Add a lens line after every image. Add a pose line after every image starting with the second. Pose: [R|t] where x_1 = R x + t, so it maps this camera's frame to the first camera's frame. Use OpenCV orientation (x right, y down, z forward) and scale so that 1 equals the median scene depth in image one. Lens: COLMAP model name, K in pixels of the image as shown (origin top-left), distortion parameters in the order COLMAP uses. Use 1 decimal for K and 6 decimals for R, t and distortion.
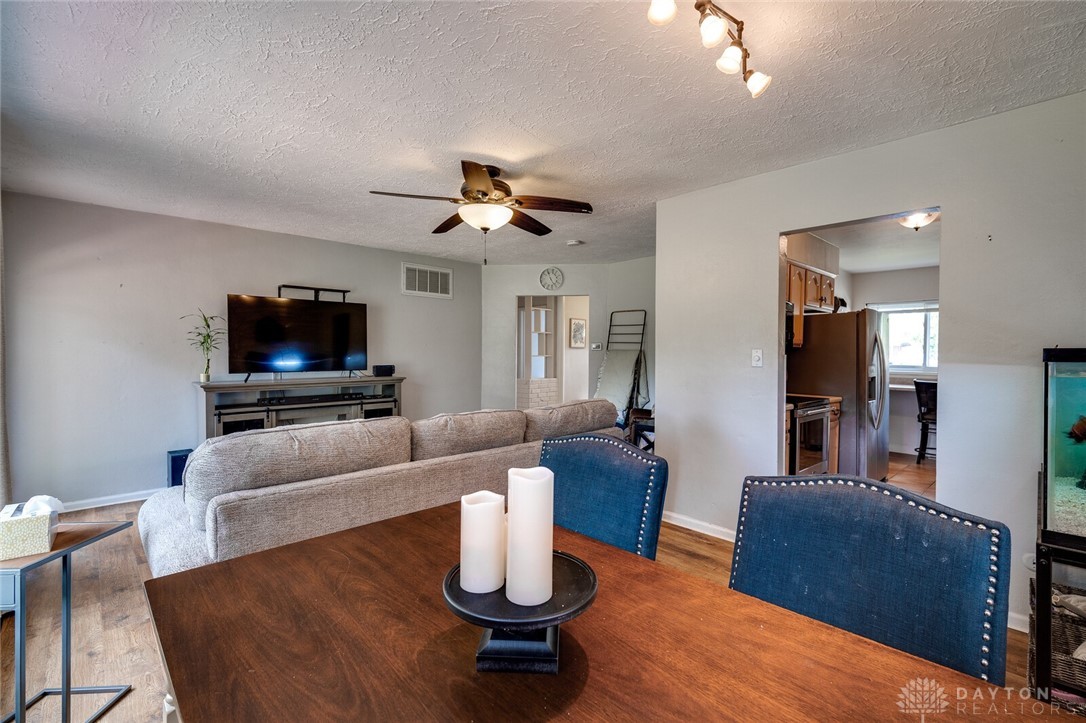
lens RADIAL K [[476.7, 0, 543.0], [0, 476.7, 361.5], [0, 0, 1]] dist [0.000703, -0.000097]
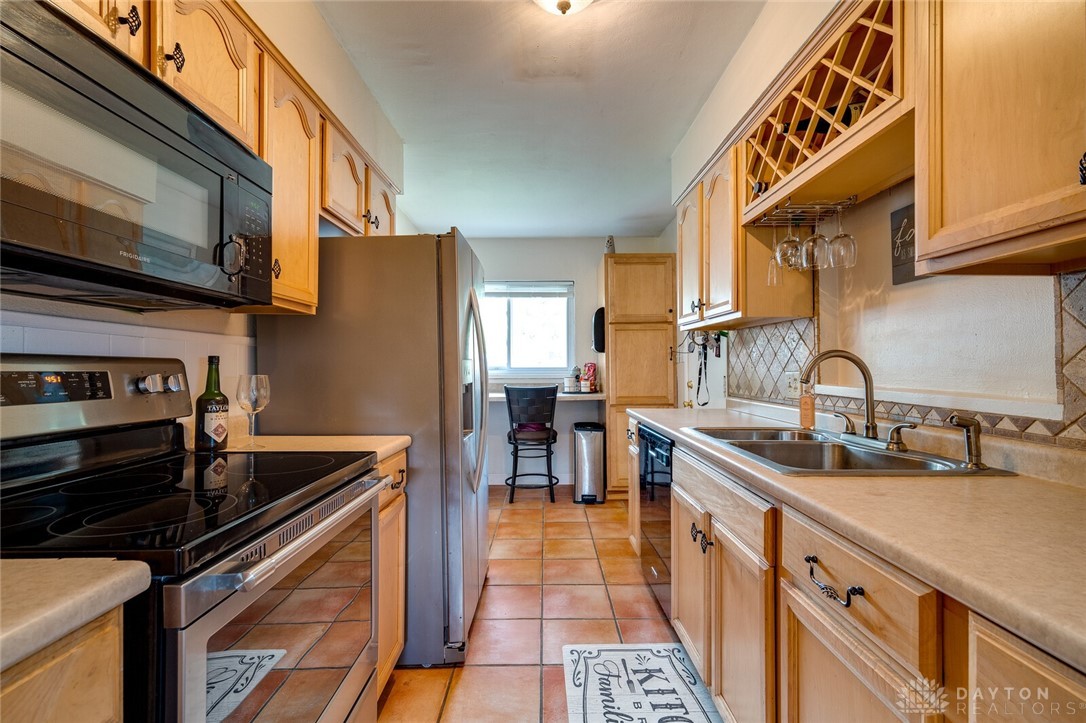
lens RADIAL K [[476.7, 0, 543.0], [0, 476.7, 361.5], [0, 0, 1]] dist [0.000703, -0.000097]
pose [[0.684879, -0.000868, 0.728656, 0.400947], [0.017061, 0.999744, -0.014844, 0.018931], [-0.728457, 0.022598, 0.684719, 0.625723]]
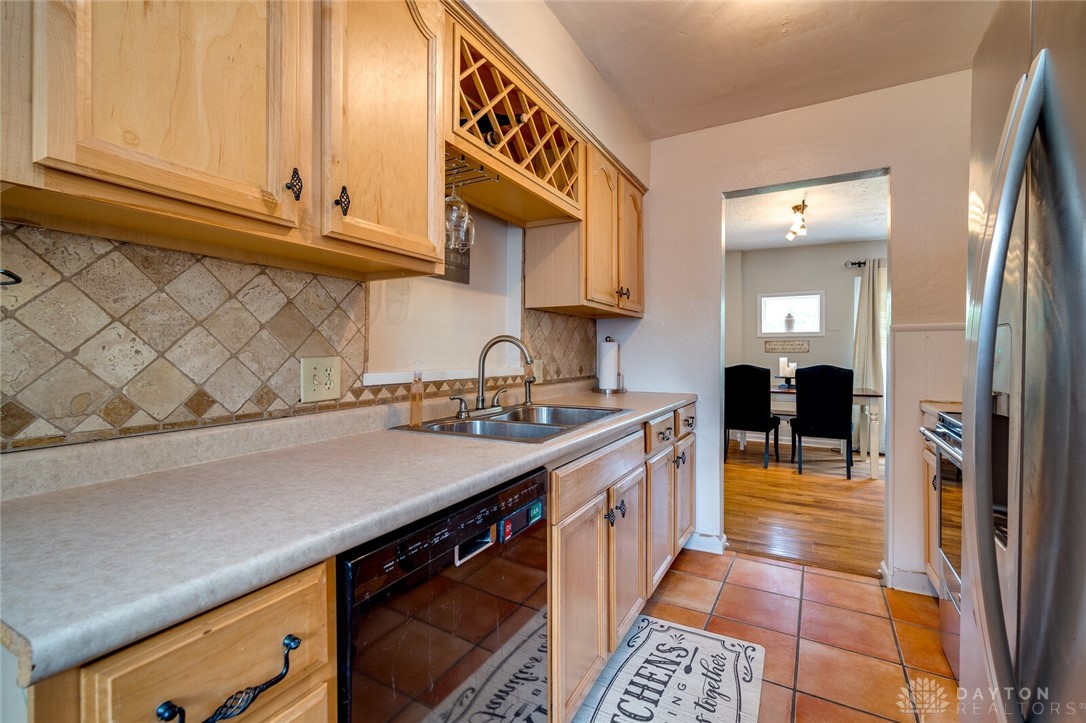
lens RADIAL K [[447.6, 0, 542.4], [0, 447.6, 348.1], [0, 0, 1]] dist [-0.000176, -0.000035]
pose [[-0.959302, -0.015157, -0.281975, 1.007002], [-0.018364, 0.999793, 0.008736, 0.014390], [0.281784, 0.013559, -0.959382, 1.211668]]
